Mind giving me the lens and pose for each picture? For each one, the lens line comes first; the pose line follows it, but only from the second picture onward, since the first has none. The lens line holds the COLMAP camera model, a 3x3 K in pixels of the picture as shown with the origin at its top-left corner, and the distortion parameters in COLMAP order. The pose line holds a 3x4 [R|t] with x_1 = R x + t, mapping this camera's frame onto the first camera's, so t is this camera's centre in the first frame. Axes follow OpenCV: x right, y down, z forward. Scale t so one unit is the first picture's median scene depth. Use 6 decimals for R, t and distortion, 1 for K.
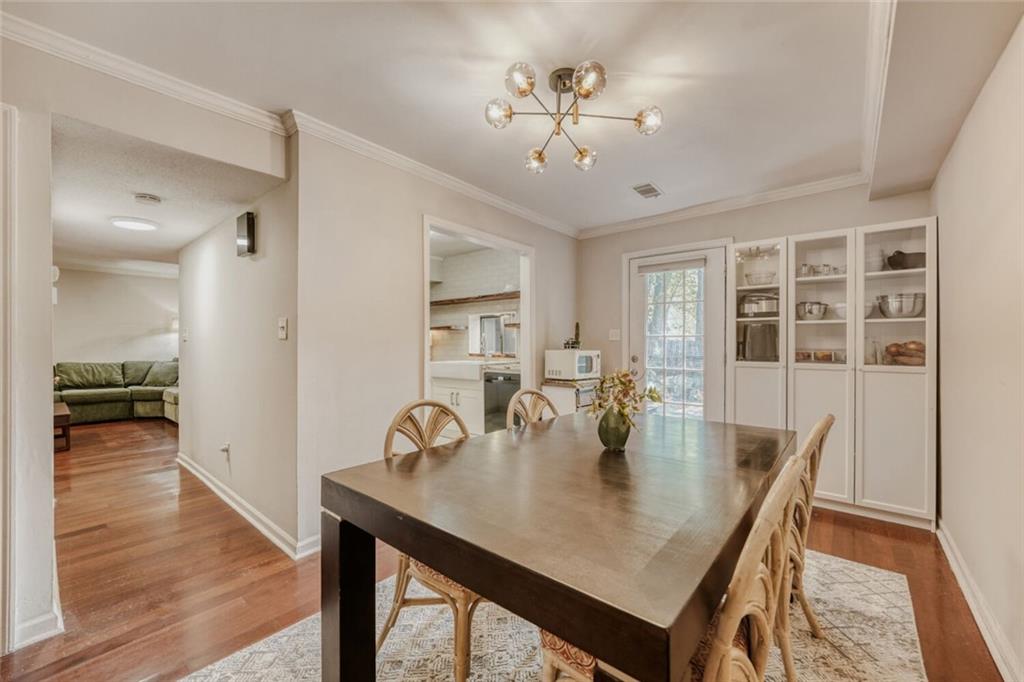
lens RADIAL K [[412.2, 0, 505.0], [0, 412.2, 343.8], [0, 0, 1]] dist [-0.008461, 0.000514]
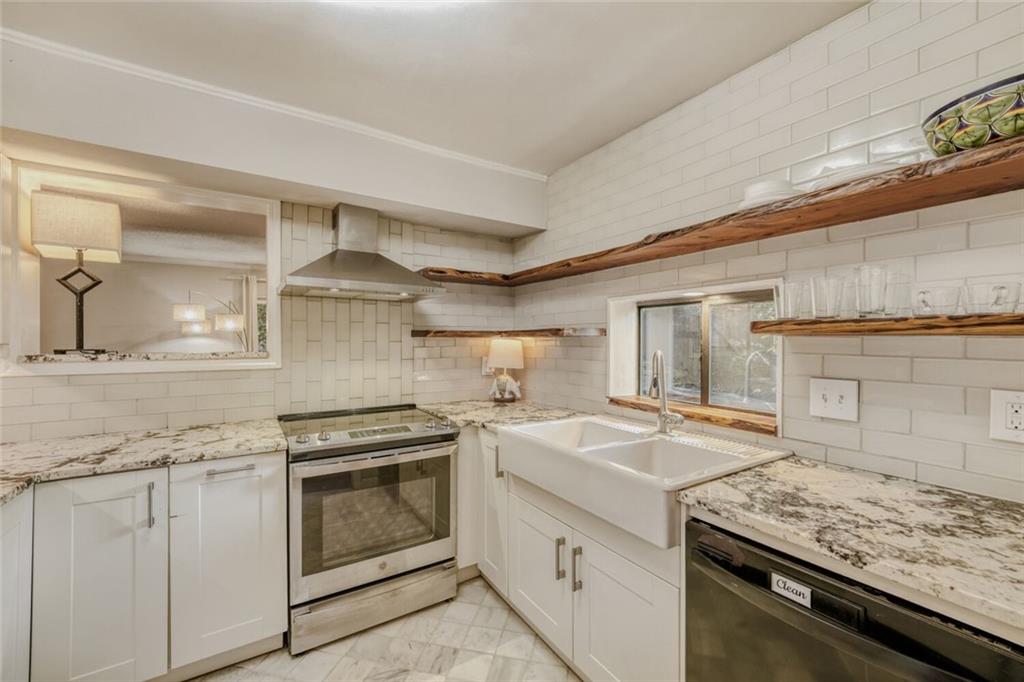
lens RADIAL K [[412.2, 0, 505.5], [0, 412.2, 340.7], [0, 0, 1]] dist [-0.008461, 0.000514]
pose [[0.956745, 0.004049, -0.290898, -0.095697], [-0.005734, 0.999971, -0.004940, -0.039997], [0.290870, 0.006394, 0.956741, 0.847087]]
